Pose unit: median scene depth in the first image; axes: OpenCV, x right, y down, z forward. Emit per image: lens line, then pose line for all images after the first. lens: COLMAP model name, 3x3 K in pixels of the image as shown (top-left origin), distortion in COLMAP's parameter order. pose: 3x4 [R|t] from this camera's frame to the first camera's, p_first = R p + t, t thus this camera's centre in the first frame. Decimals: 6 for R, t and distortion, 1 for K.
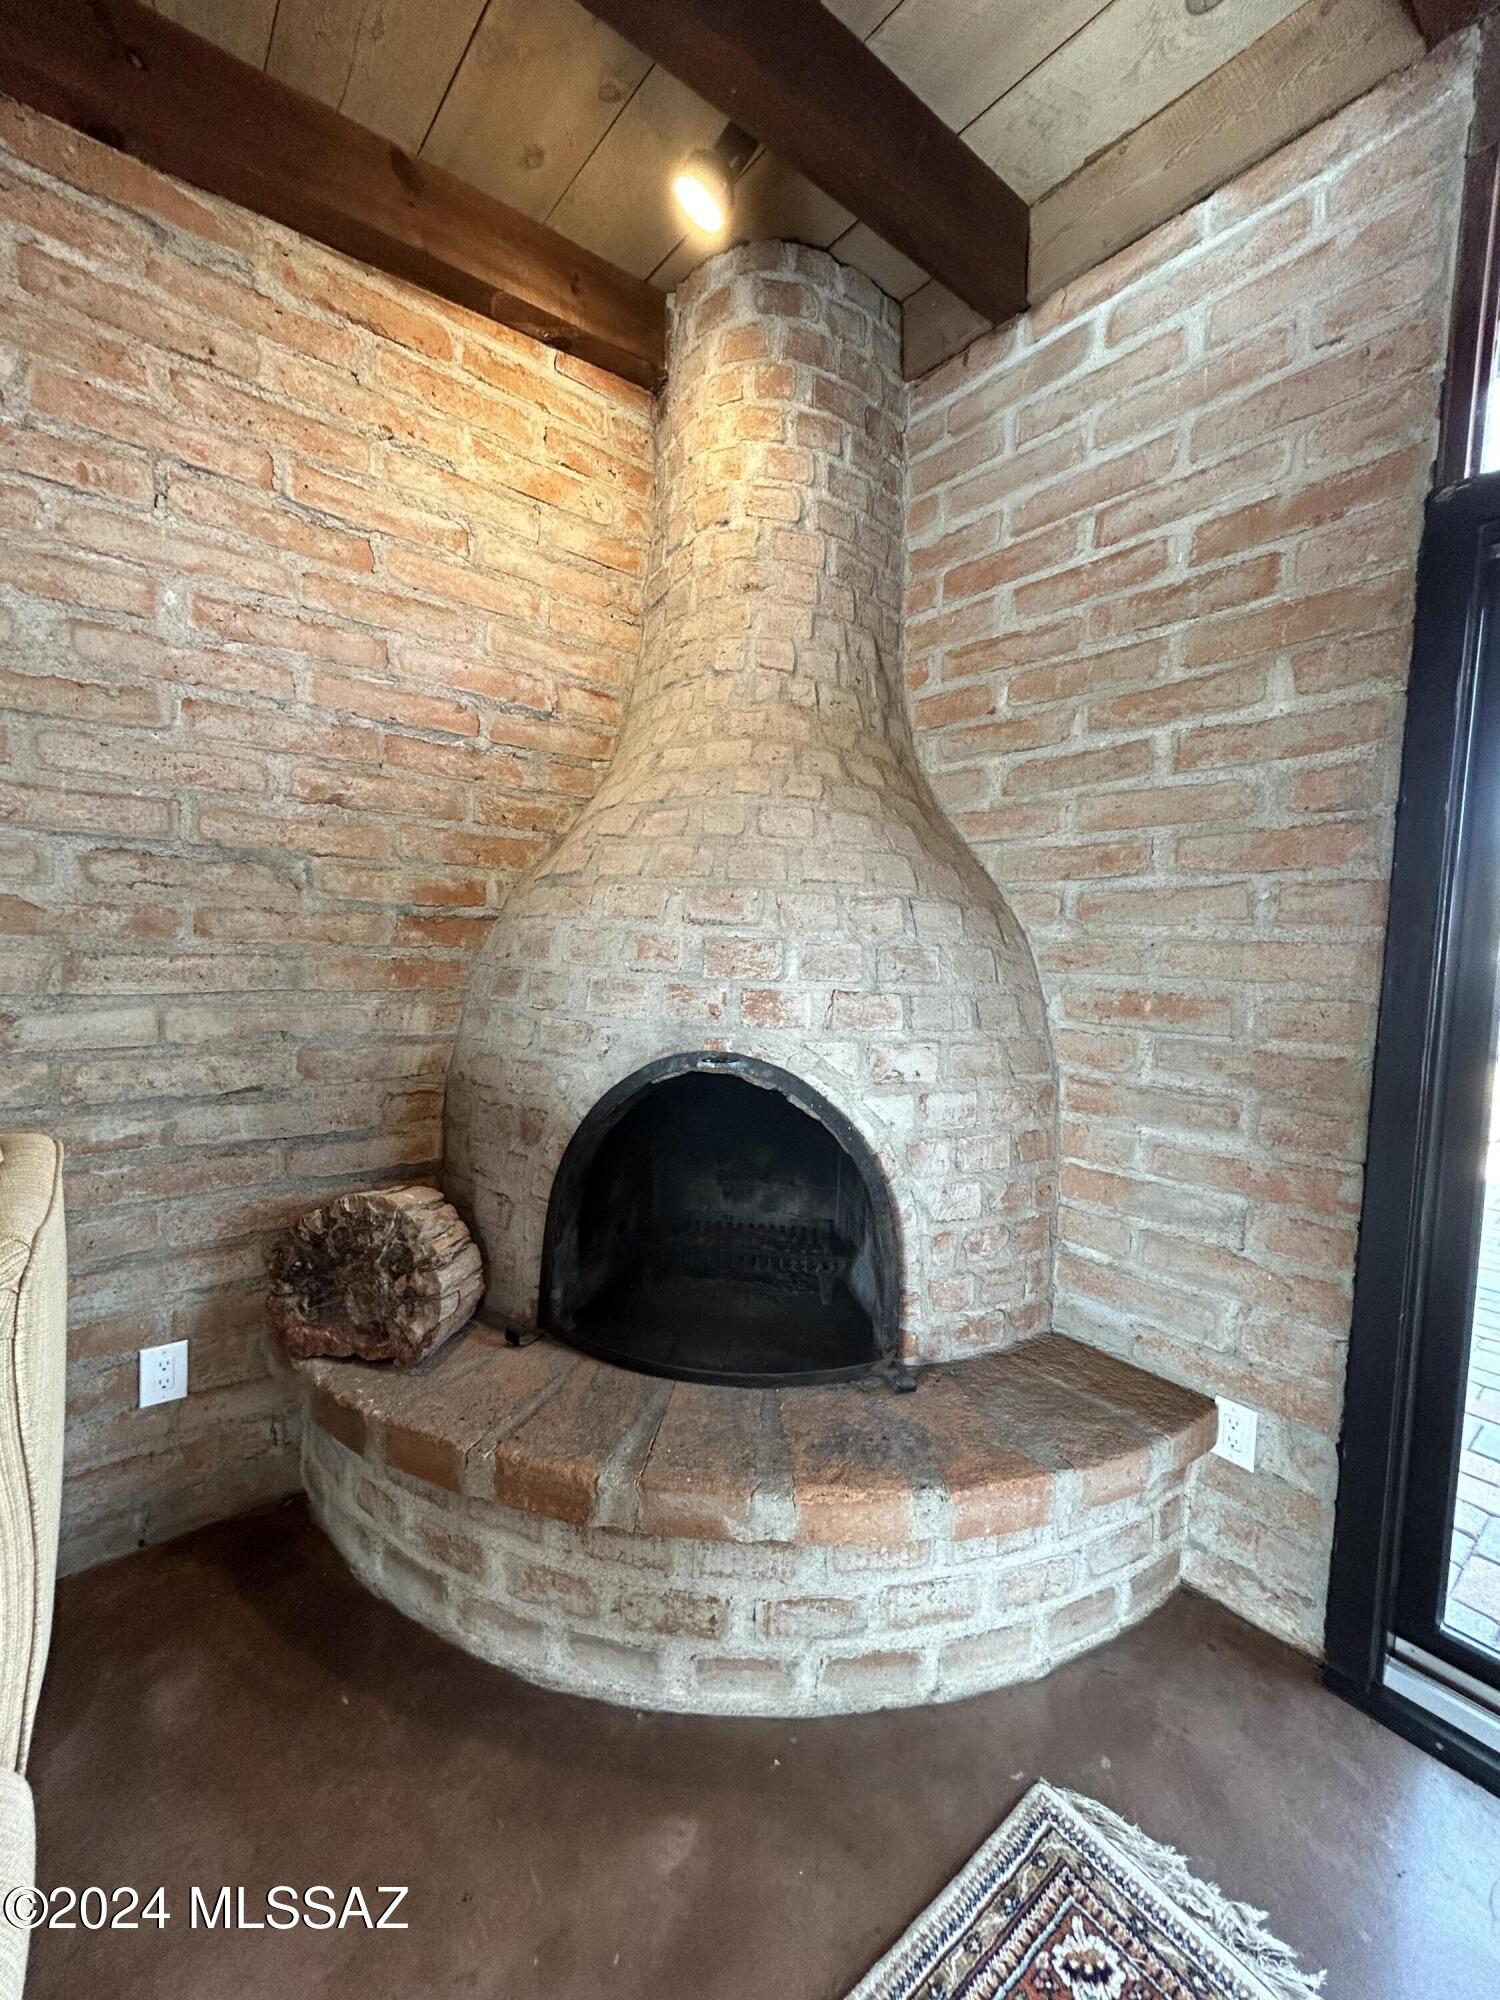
lens RADIAL K [[809.1, 0, 750.0], [0, 809.1, 1000.0], [0, 0, 1]] dist [-0.004196, 0.002066]
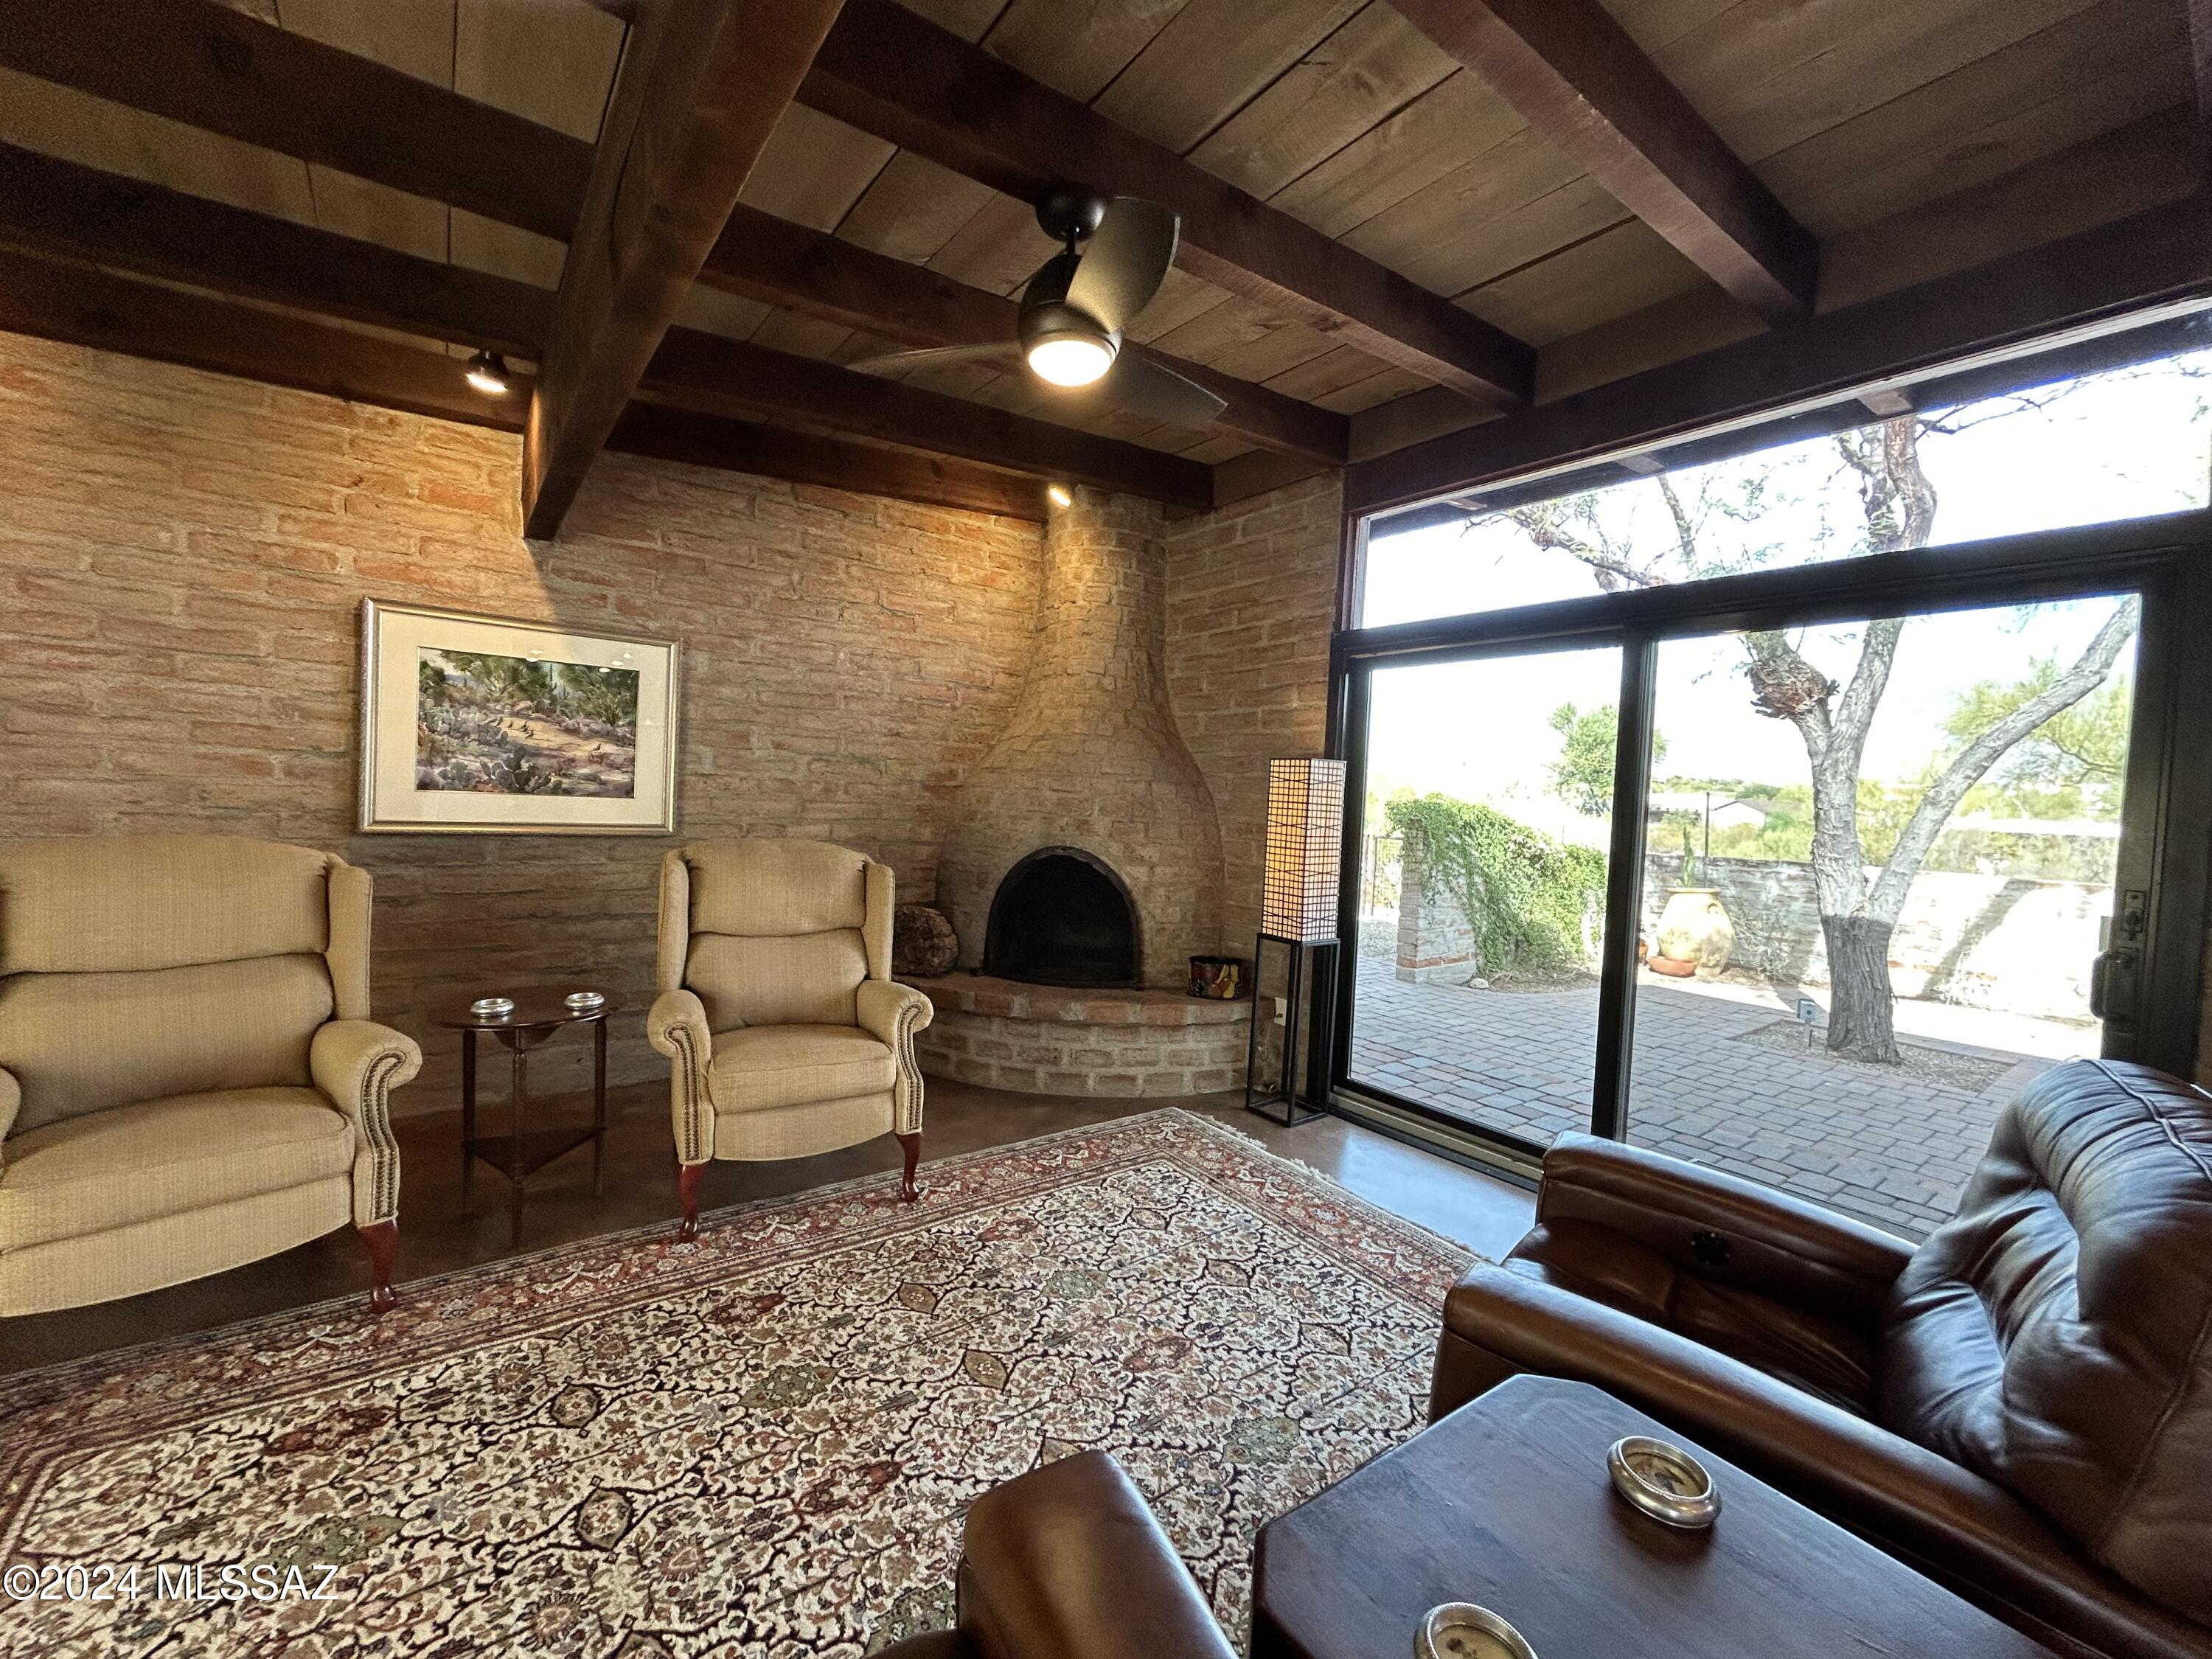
lens RADIAL K [[894.9, 0, 1106.0], [0, 894.9, 829.5], [0, 0, 1]] dist [-0.004196, 0.002066]
pose [[0.999021, 0.012166, -0.042530, 0.177937], [-0.013518, 0.999408, -0.031646, 0.089477], [0.042120, 0.032190, 0.998594, -1.471203]]
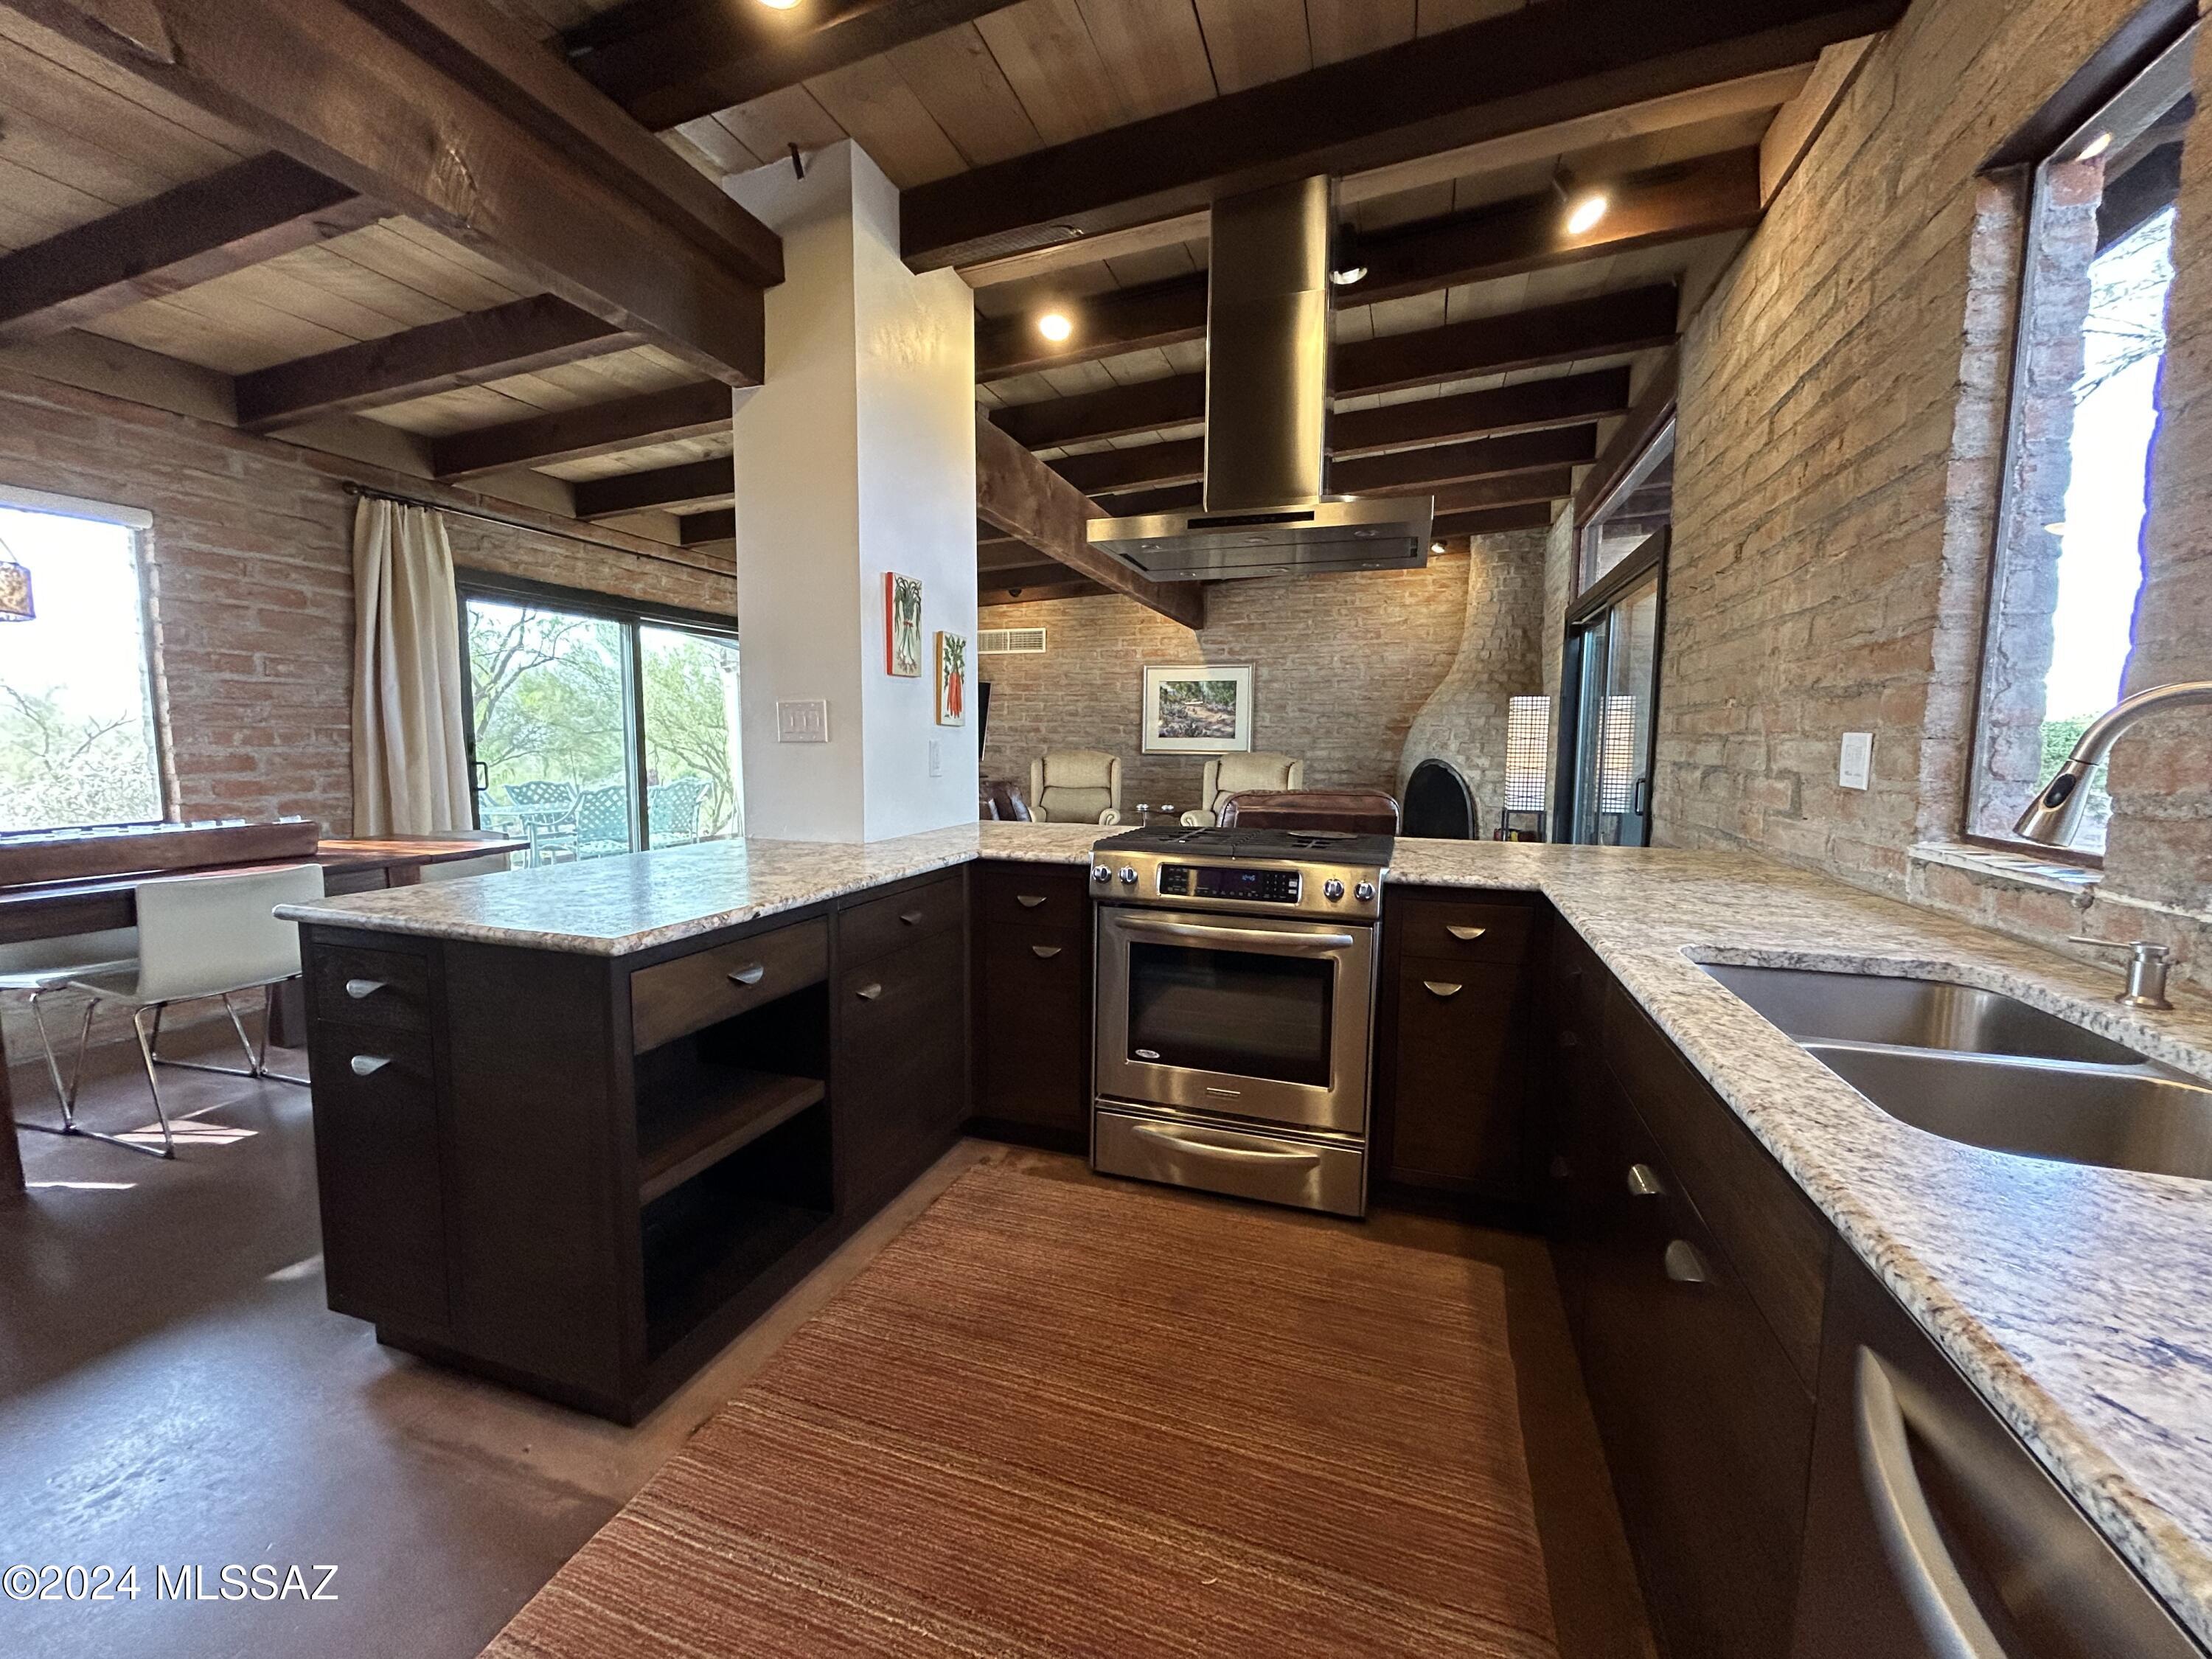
lens RADIAL K [[894.9, 0, 1106.0], [0, 894.9, 829.5], [0, 0, 1]] dist [-0.004196, 0.002066]
pose [[0.525156, 0.055410, -0.849200, 2.601237], [-0.047558, 0.998229, 0.035724, 0.301619], [0.849676, 0.021625, 0.526861, -2.420622]]
